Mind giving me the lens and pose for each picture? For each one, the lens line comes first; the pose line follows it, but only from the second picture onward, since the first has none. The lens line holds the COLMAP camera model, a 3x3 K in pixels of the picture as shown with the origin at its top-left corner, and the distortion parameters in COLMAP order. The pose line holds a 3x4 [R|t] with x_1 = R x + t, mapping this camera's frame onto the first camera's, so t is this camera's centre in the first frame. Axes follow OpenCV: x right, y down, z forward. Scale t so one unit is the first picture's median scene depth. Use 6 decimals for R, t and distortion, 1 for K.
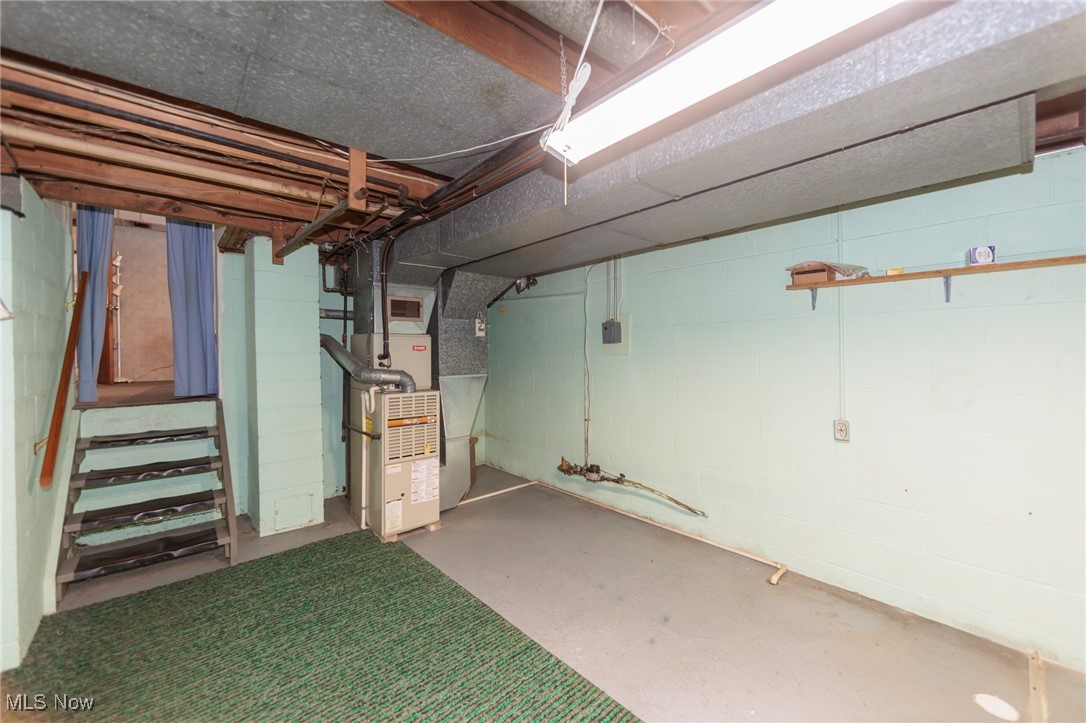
lens RADIAL K [[425.1, 0, 545.2], [0, 425.1, 354.0], [0, 0, 1]] dist [-0.003192, -0.000245]
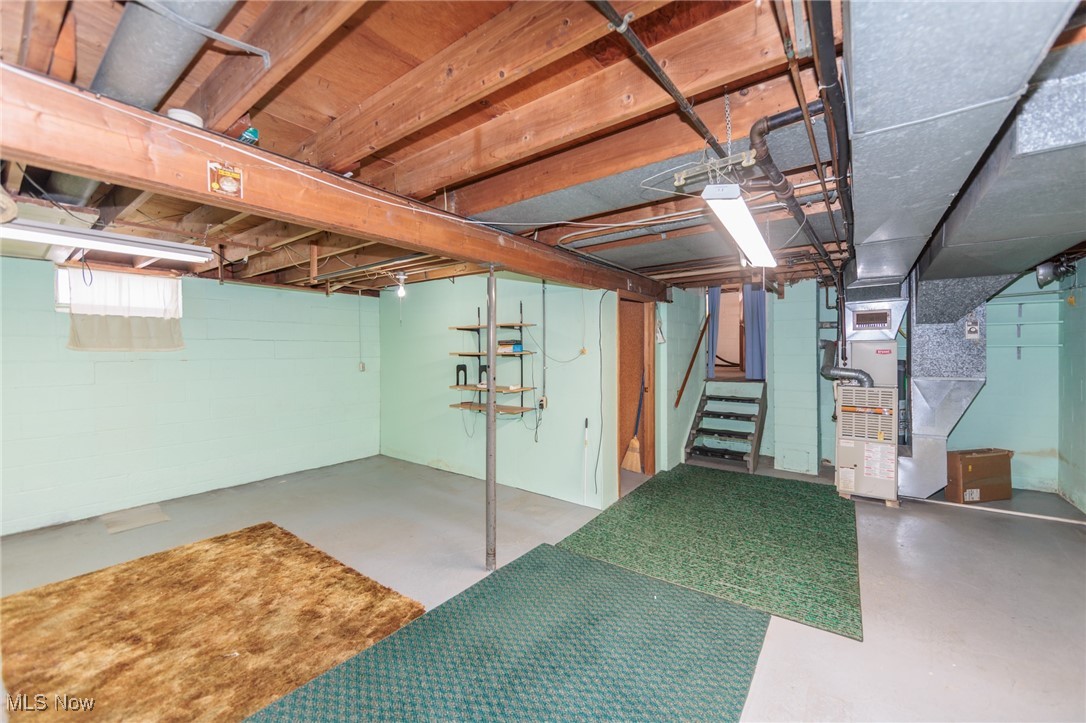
lens RADIAL K [[425.1, 0, 544.3], [0, 425.1, 353.9], [0, 0, 1]] dist [-0.003192, -0.000245]
pose [[0.210977, 0.012200, -0.977415, 0.707564], [-0.000570, 0.999923, 0.012358, -0.022741], [0.977491, -0.002051, 0.210968, -0.191564]]
